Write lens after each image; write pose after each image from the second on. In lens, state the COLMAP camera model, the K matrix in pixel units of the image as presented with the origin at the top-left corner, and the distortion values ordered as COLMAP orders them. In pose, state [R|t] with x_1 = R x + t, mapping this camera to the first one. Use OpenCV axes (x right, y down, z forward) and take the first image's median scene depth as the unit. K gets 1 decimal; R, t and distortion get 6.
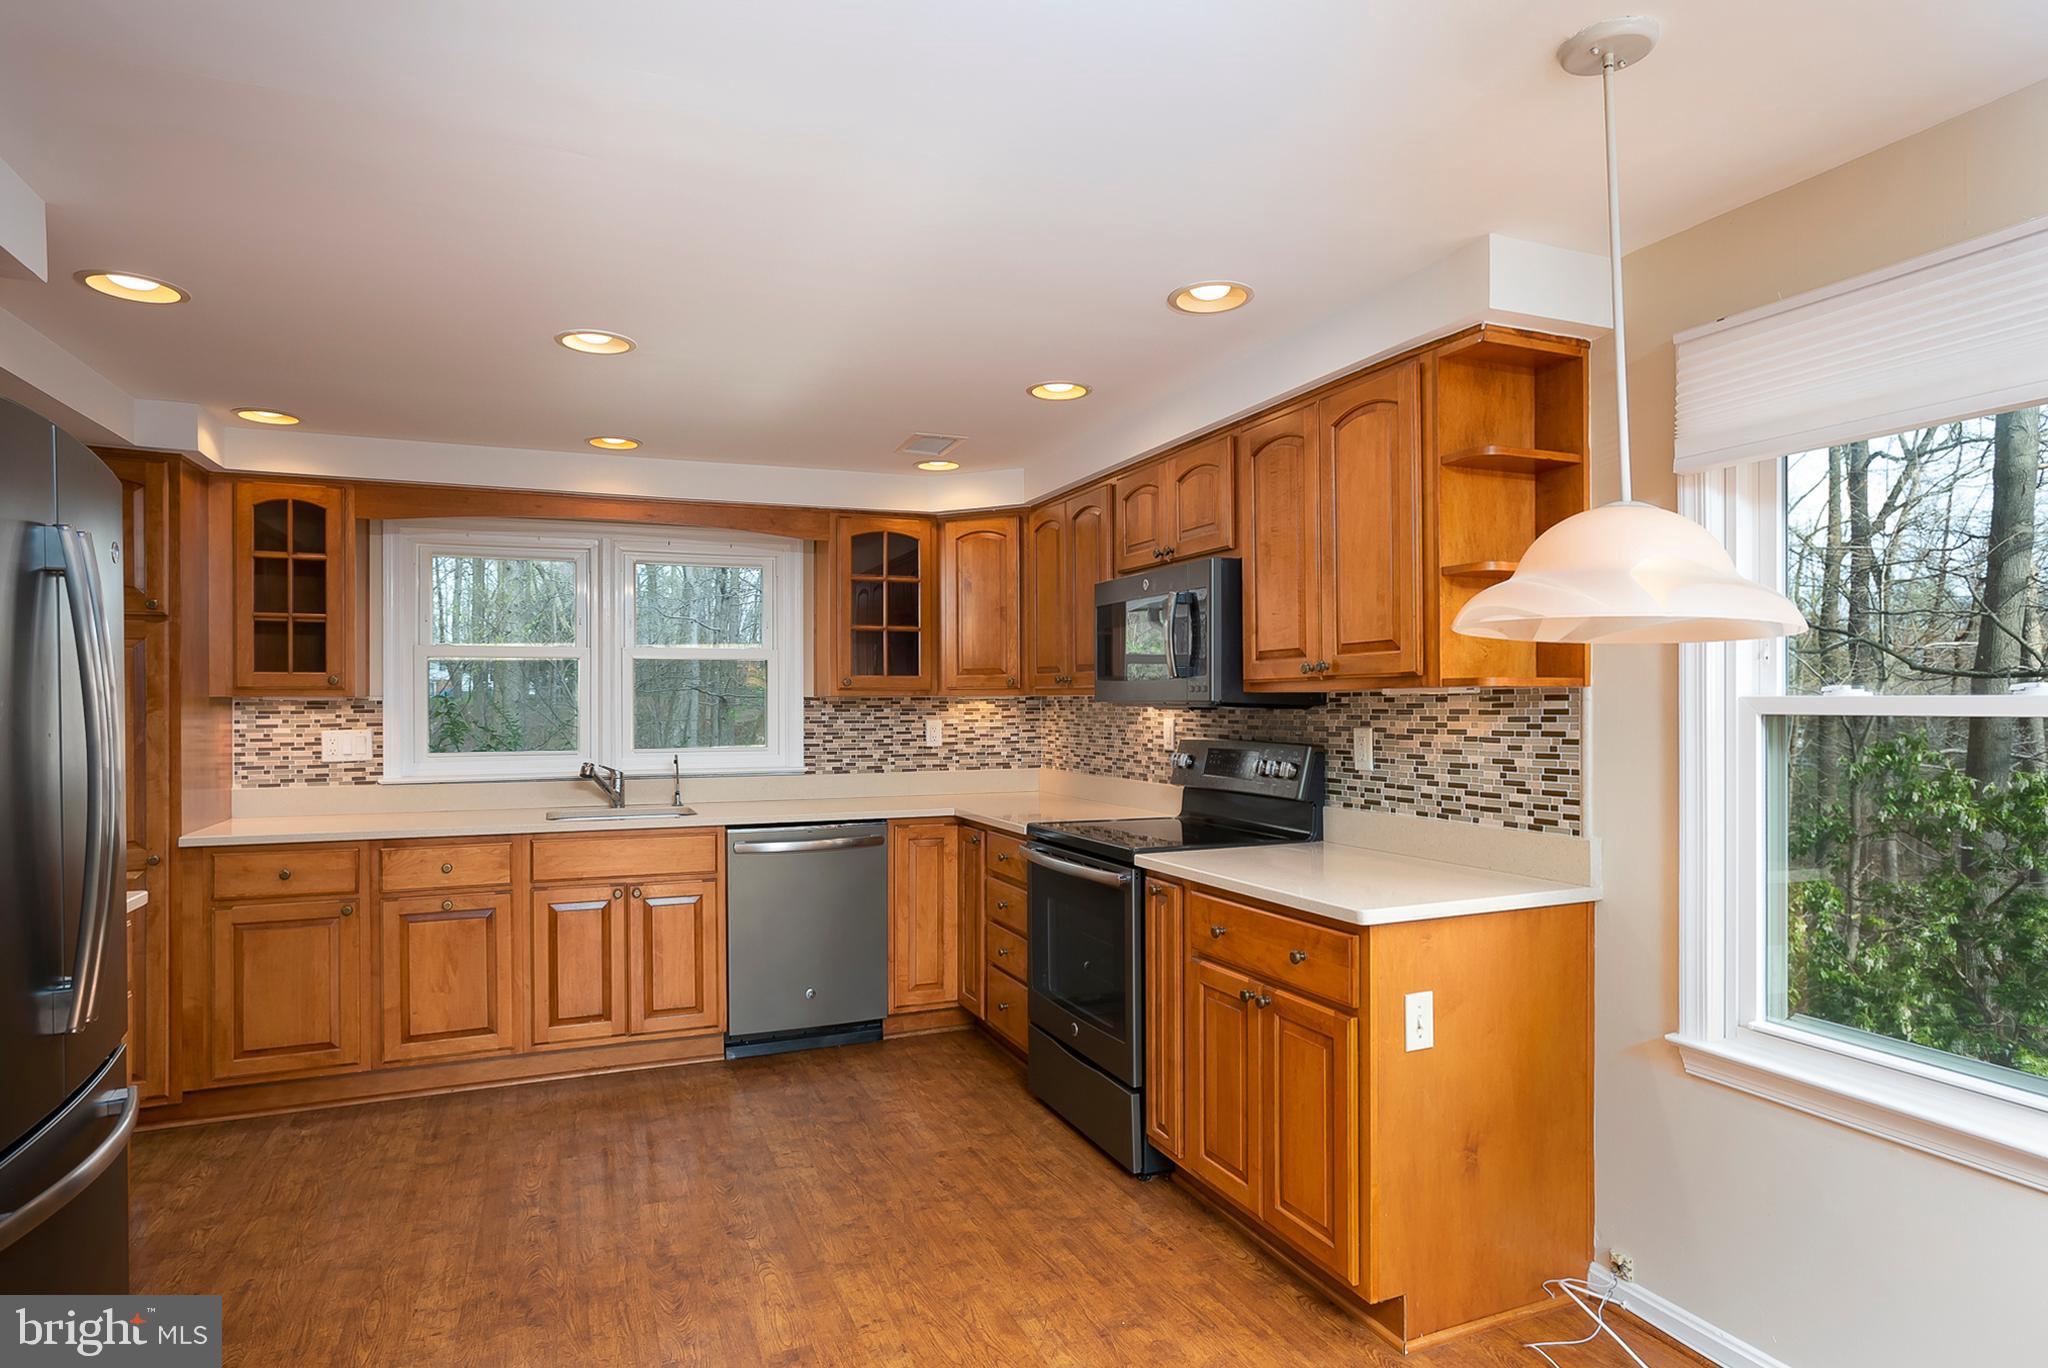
lens RADIAL K [[1168.4, 0, 1024.0], [0, 1168.4, 684.0], [0, 0, 1]] dist [-0.002150, 0.000052]
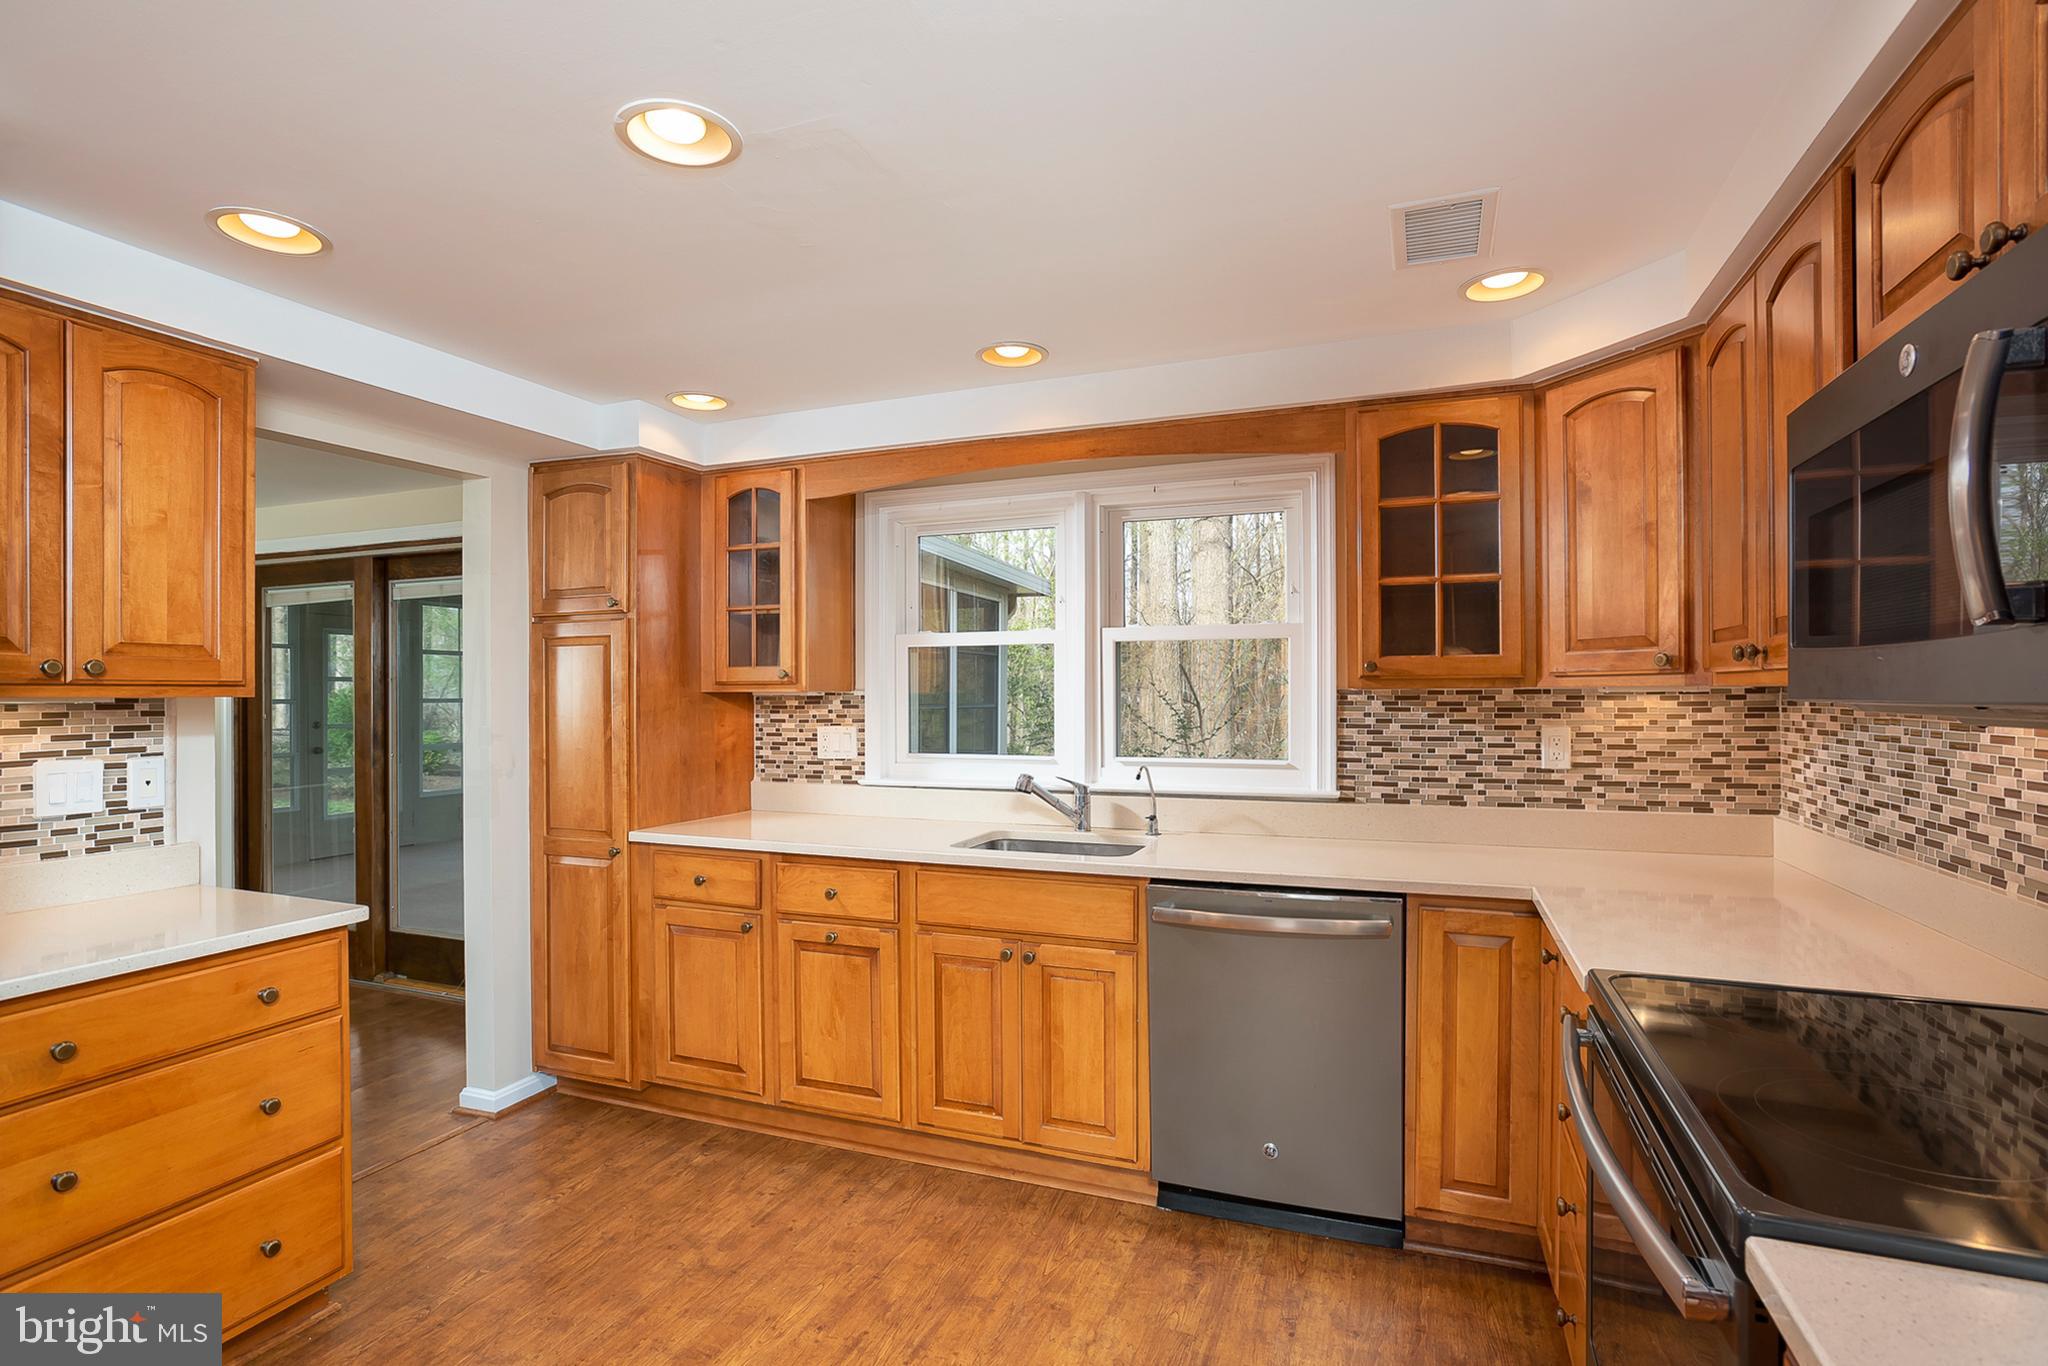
lens RADIAL K [[984.7, 0, 1040.6], [0, 984.7, 693.3], [0, 0, 1]] dist [-0.043067, 0.021151]
pose [[0.721505, -0.000589, -0.692409, 0.100427], [0.012221, 0.999855, 0.011885, 0.004945], [0.692302, -0.017037, 0.721407, 0.537932]]
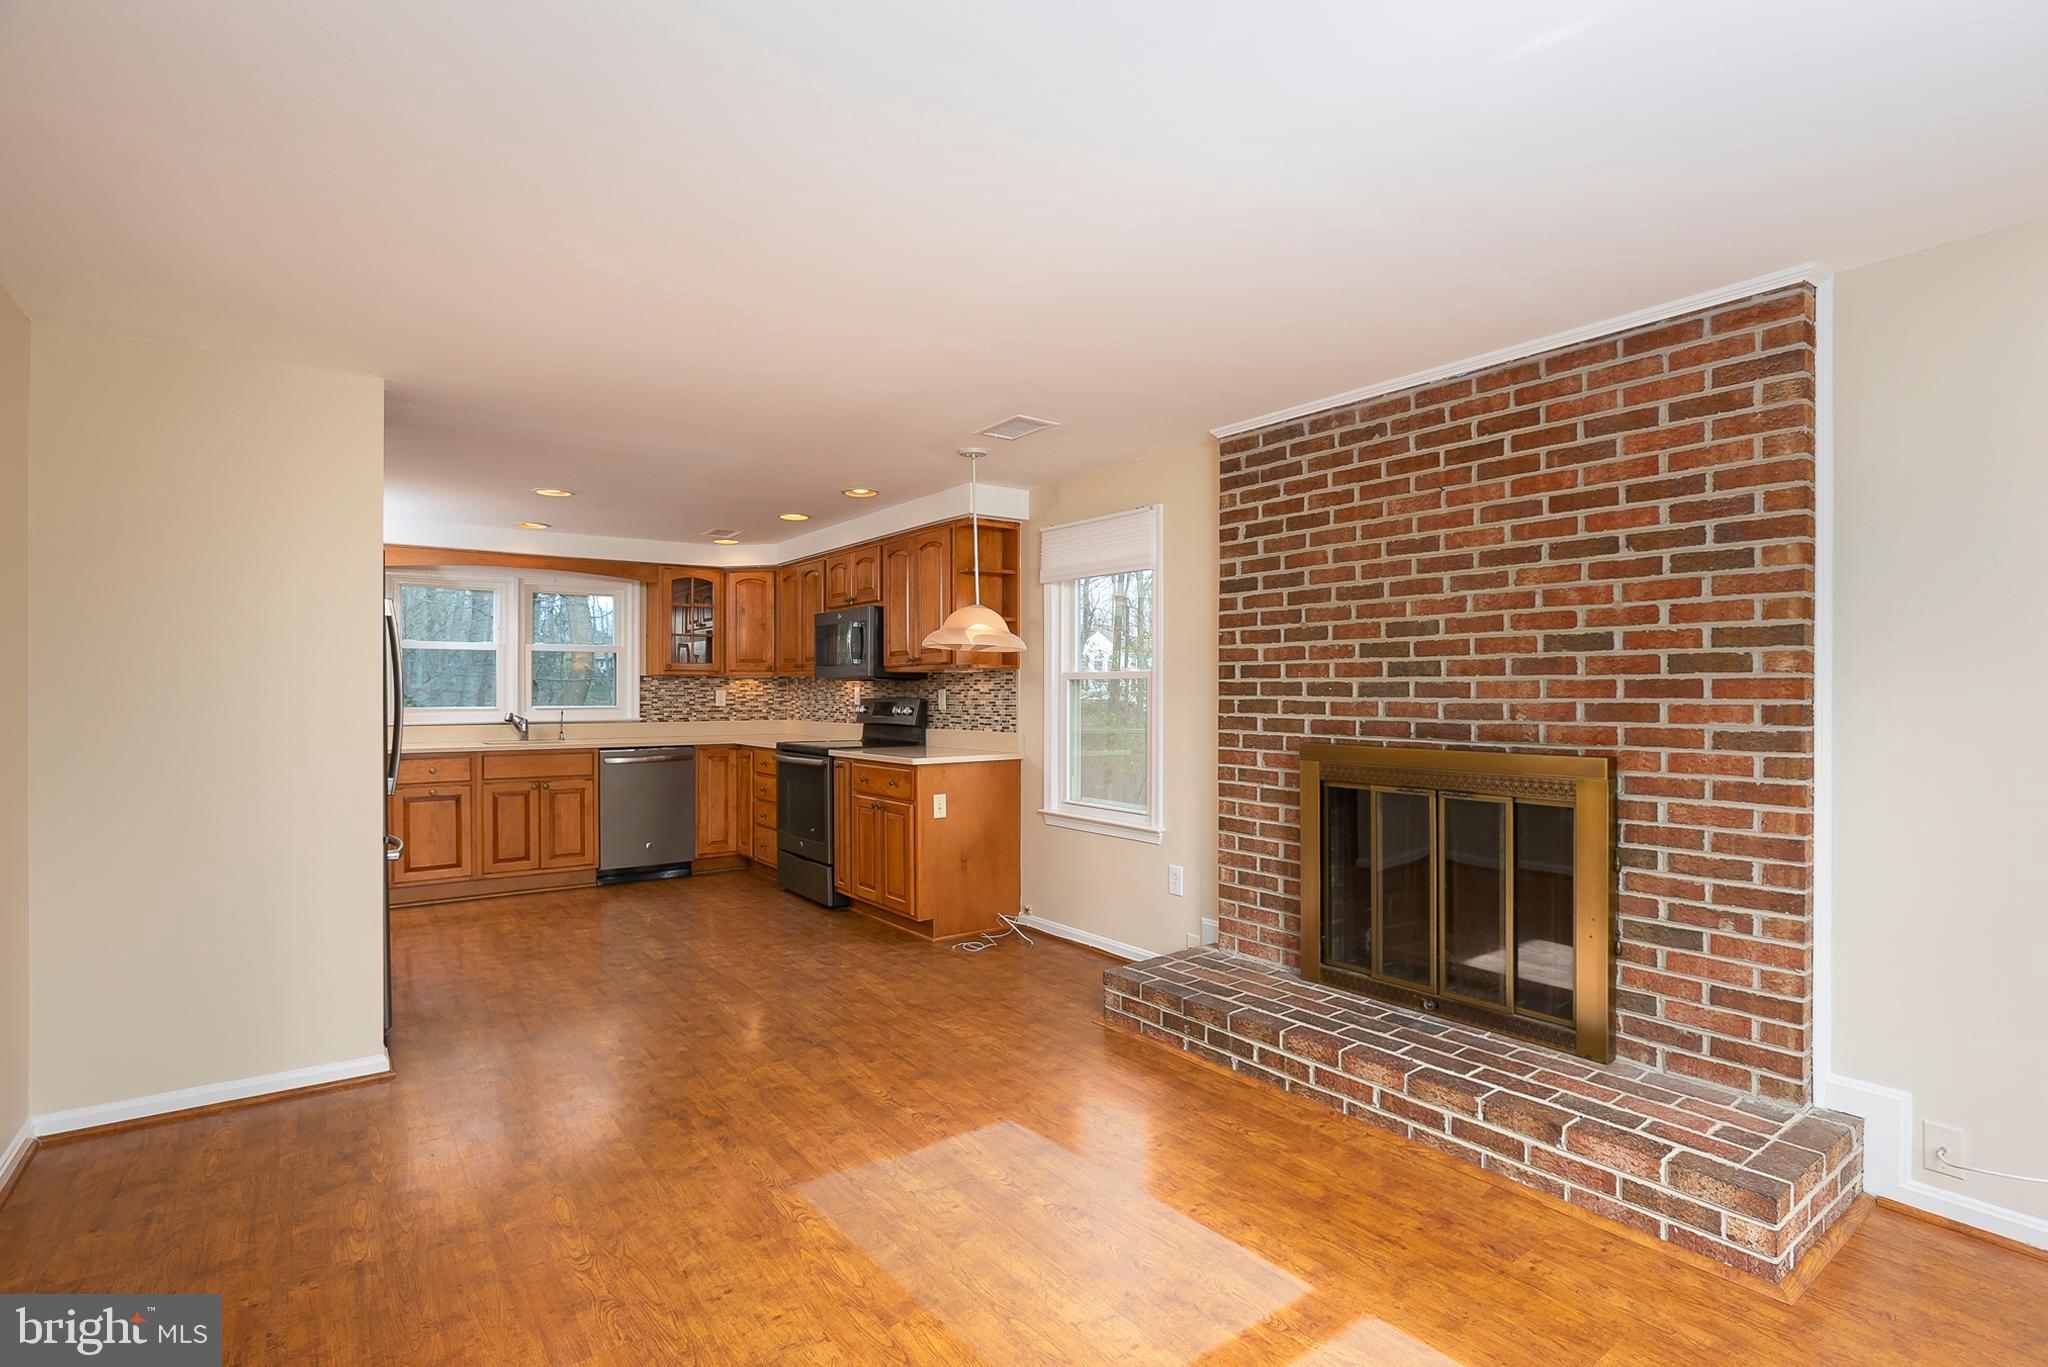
lens RADIAL K [[984.7, 0, 1040.6], [0, 984.7, 693.8], [0, 0, 1]] dist [-0.043067, 0.021151]
pose [[0.967653, 0.002608, 0.252271, 0.013841], [-0.007256, 0.999821, 0.017496, 0.010097], [-0.252181, -0.018761, 0.967498, -0.560751]]
